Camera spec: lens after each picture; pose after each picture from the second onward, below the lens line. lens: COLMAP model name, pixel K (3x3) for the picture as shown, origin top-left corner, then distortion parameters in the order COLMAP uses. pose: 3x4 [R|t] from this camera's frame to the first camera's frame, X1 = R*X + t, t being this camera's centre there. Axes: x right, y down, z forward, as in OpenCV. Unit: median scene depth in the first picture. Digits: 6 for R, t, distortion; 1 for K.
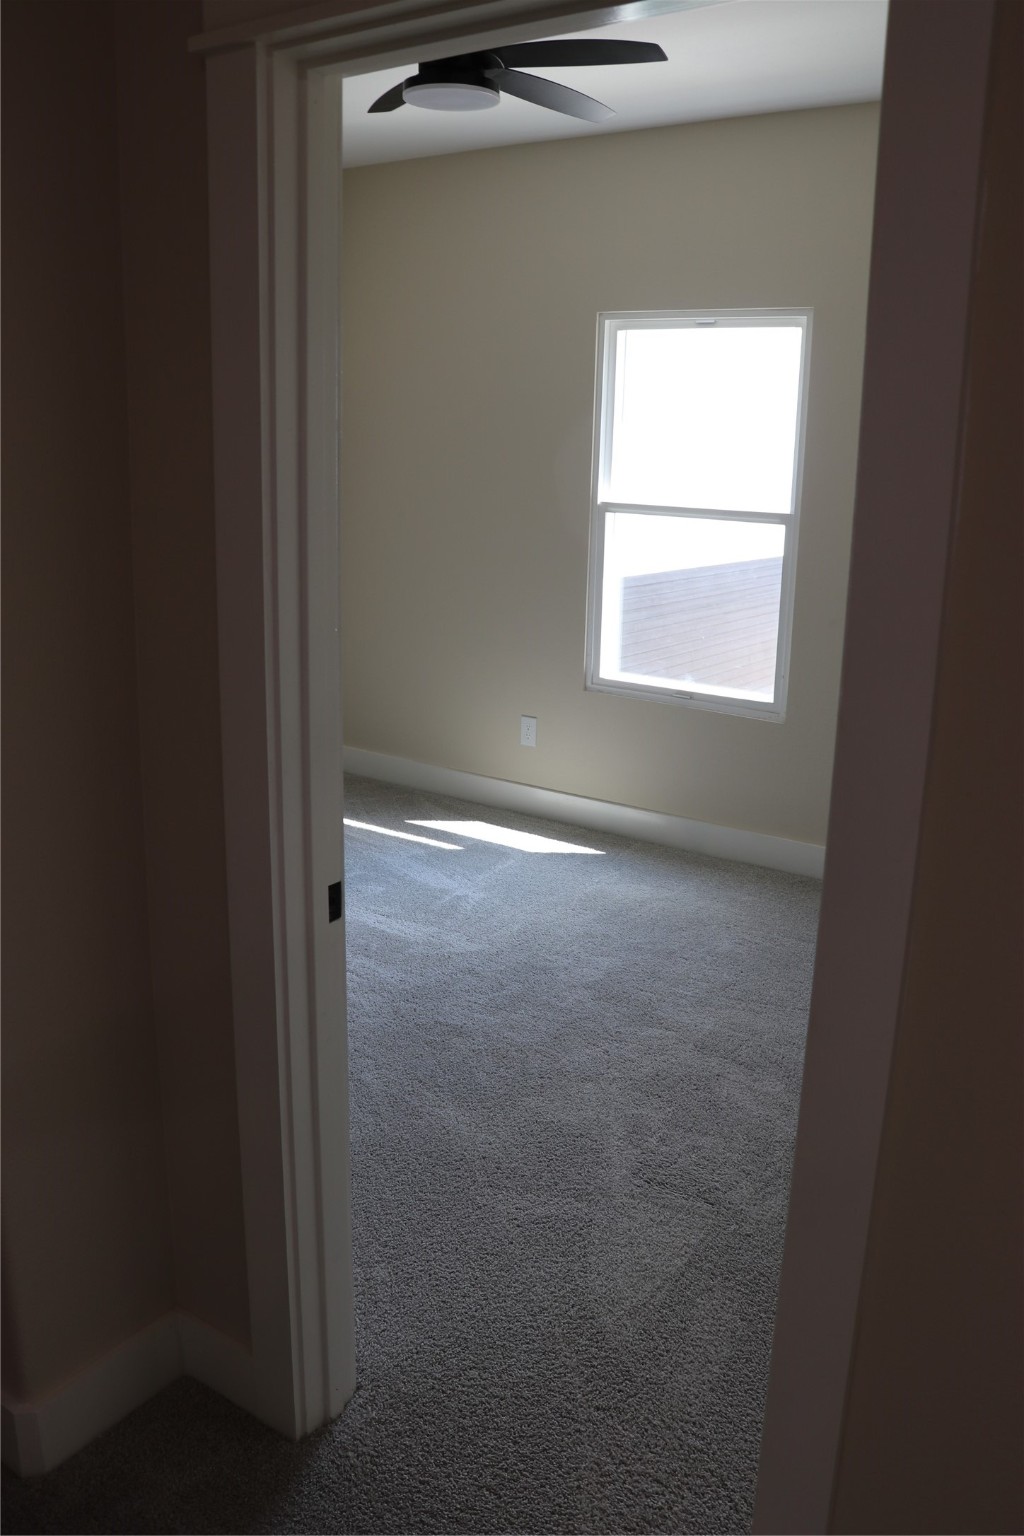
lens RADIAL K [[1260.7, 0, 509.8], [0, 1260.7, 759.5], [0, 0, 1]] dist [-0.174158, 0.139934]
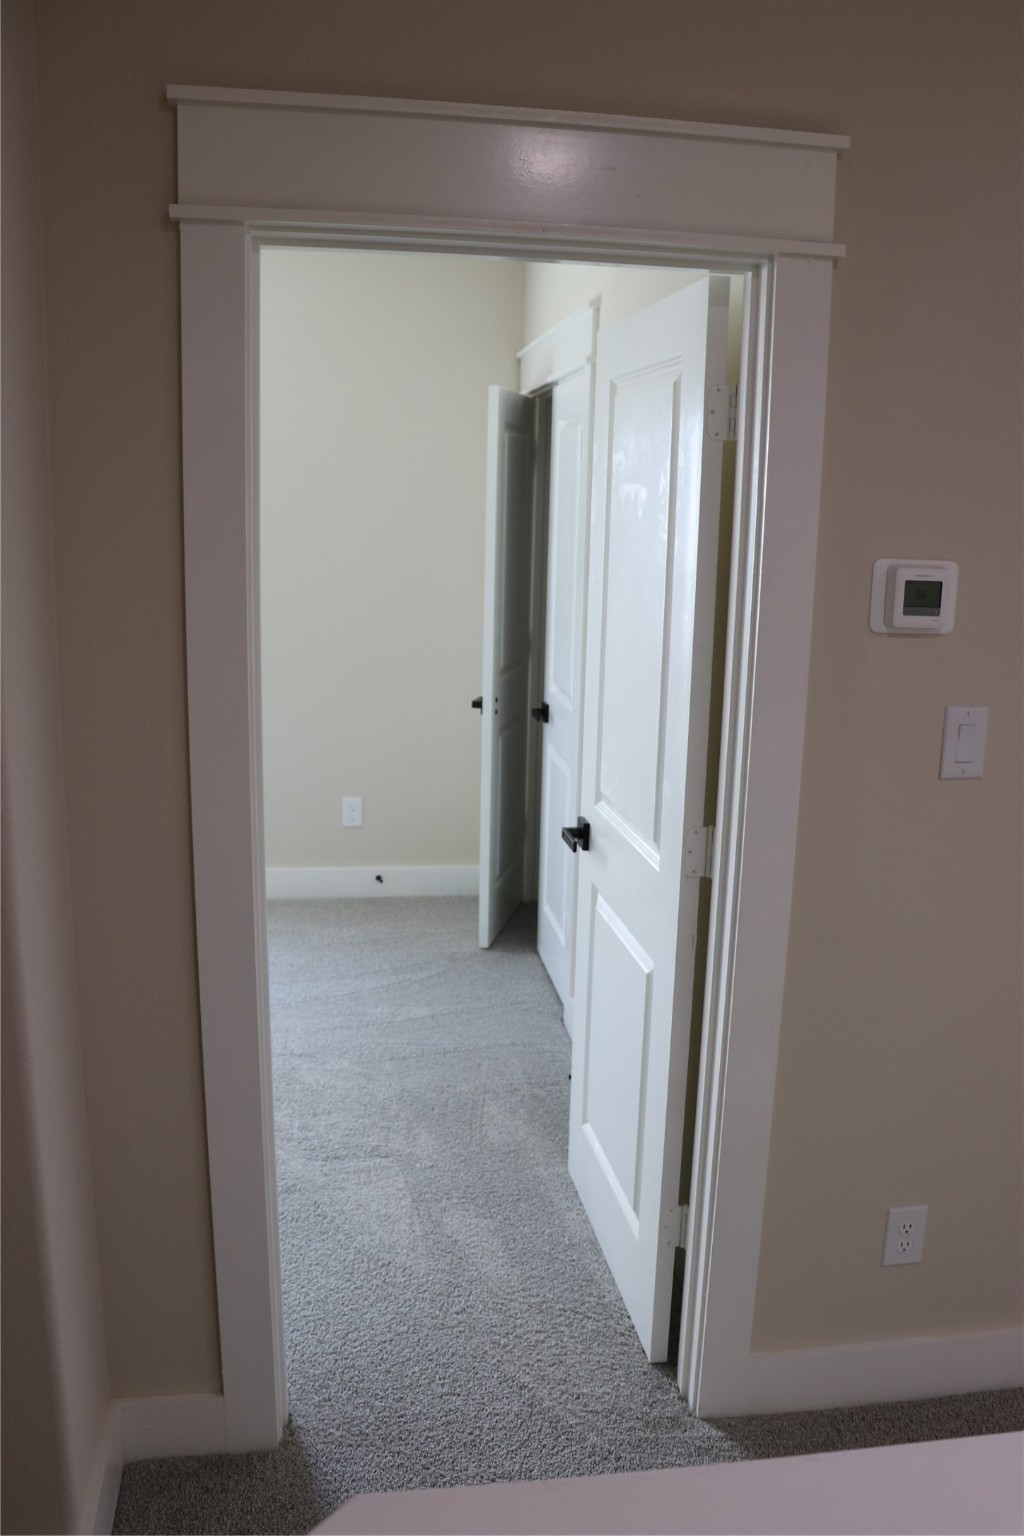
lens RADIAL K [[1260.7, 0, 508.0], [0, 1260.7, 766.0], [0, 0, 1]] dist [-0.174158, 0.139934]
pose [[0.730964, -0.150874, 0.665529, -0.371229], [0.162402, 0.985694, 0.045085, -0.037087], [-0.662811, 0.075128, 0.745009, -0.004912]]
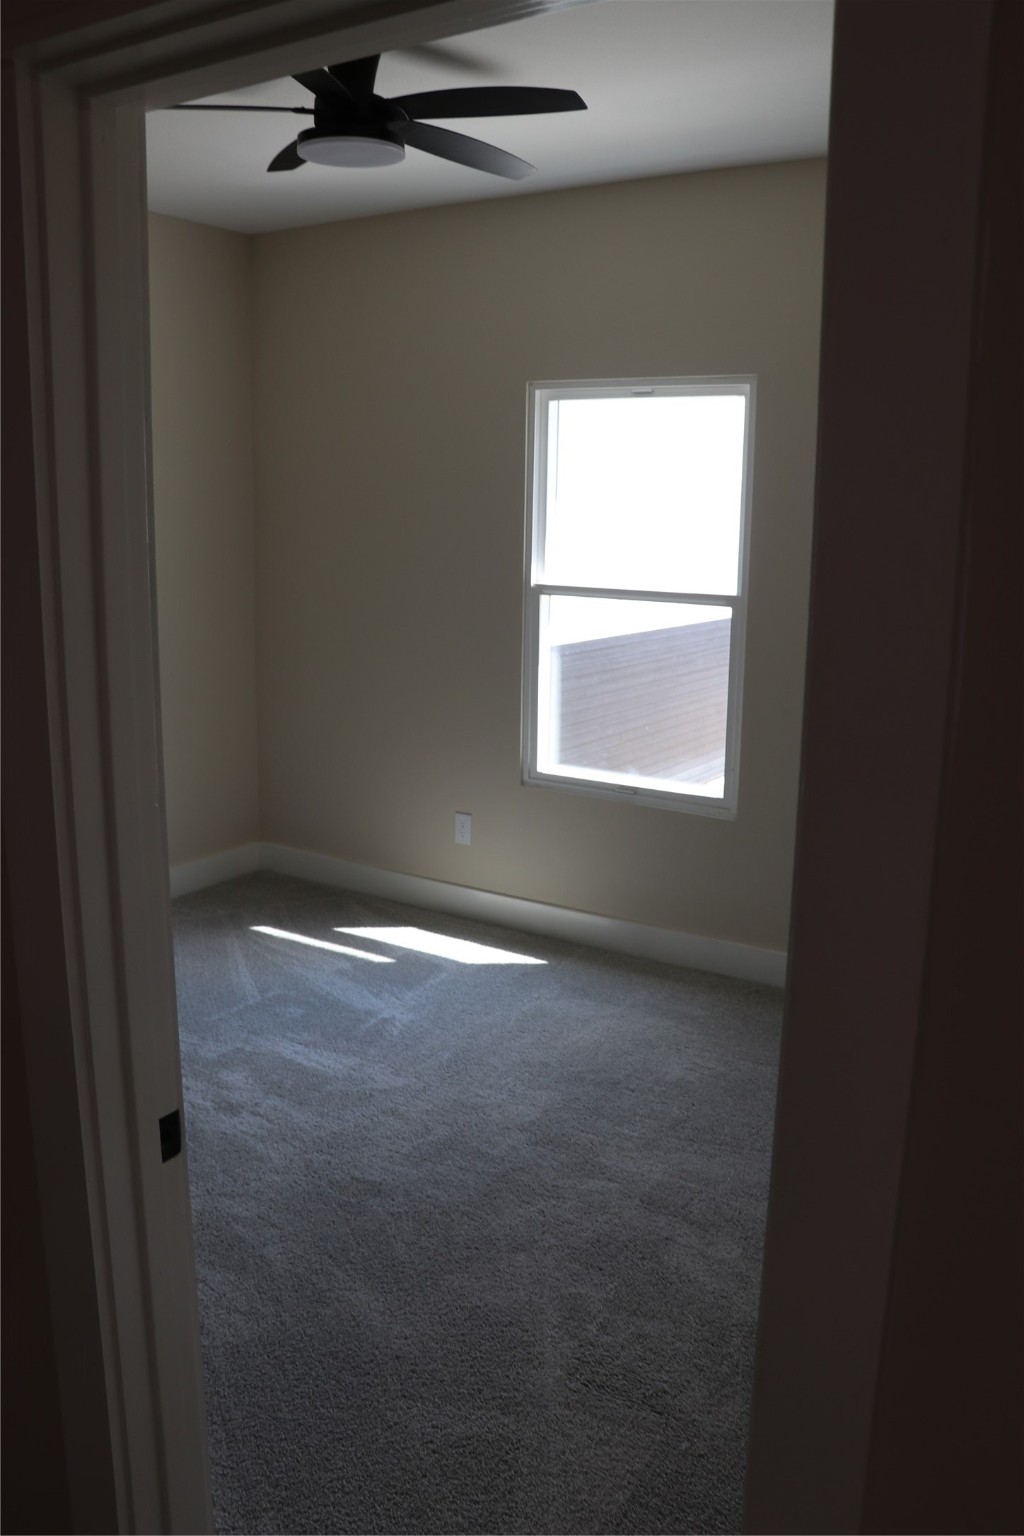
lens RADIAL K [[1260.7, 0, 516.0], [0, 1260.7, 766.4], [0, 0, 1]] dist [-0.174158, 0.139934]
pose [[0.999105, -0.017888, 0.038339, 0.029178], [0.019485, 0.998941, -0.041678, -0.044710], [-0.037553, 0.042388, 0.998395, 0.101024]]
